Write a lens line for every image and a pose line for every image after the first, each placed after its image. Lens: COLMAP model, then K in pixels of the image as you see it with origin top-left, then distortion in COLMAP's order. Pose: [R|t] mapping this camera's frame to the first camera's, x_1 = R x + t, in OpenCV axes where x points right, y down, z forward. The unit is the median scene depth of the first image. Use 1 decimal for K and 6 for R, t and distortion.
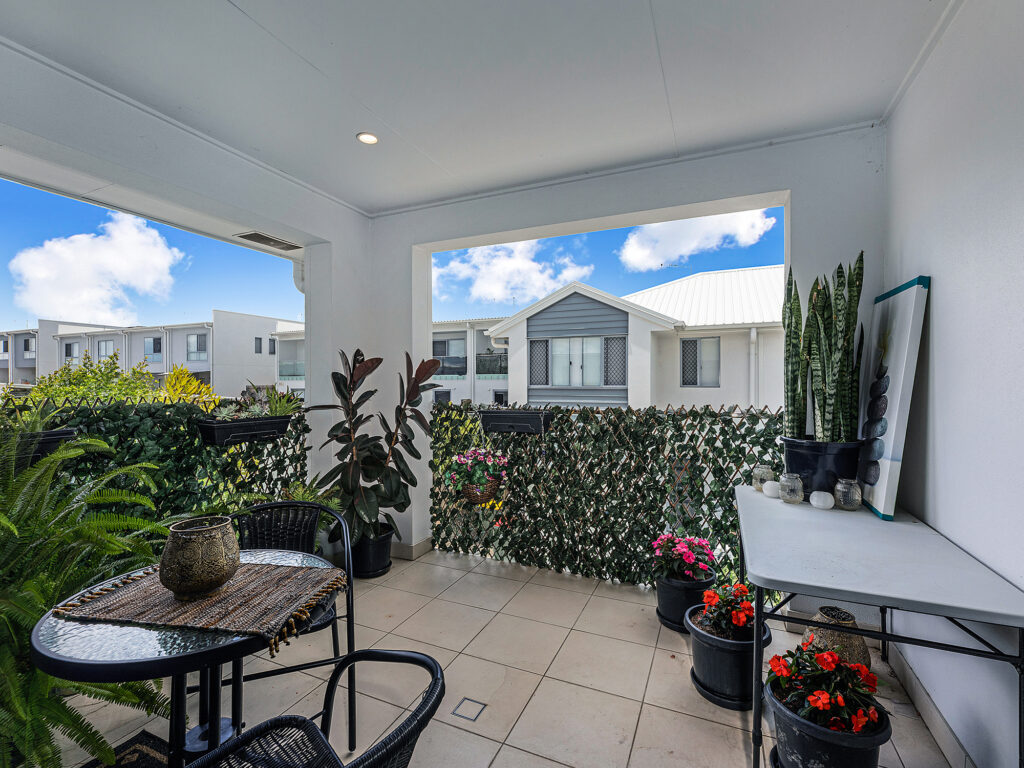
lens RADIAL K [[470.4, 0, 511.7], [0, 470.4, 383.4], [0, 0, 1]] dist [-0.003695, 0.000944]
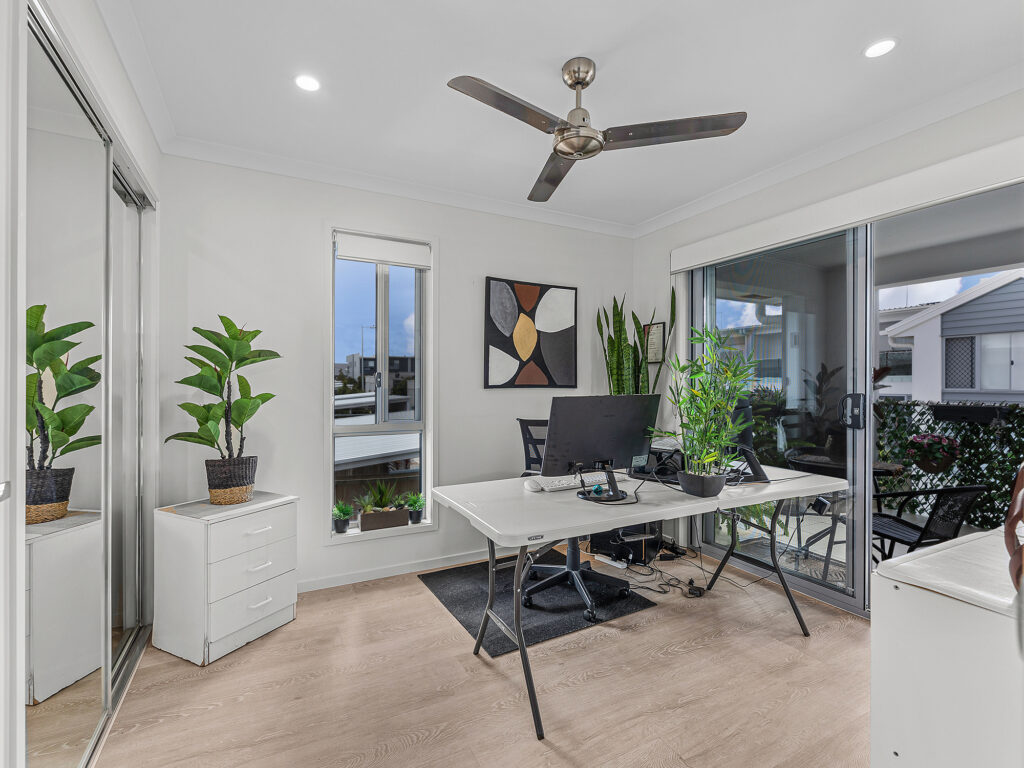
lens RADIAL K [[470.4, 0, 505.2], [0, 470.4, 380.8], [0, 0, 1]] dist [-0.003695, 0.000944]
pose [[0.772080, 0.000401, -0.635525, -0.150930], [-0.006228, 0.999957, -0.006935, 0.003360], [0.635495, 0.009312, 0.772049, -0.804042]]
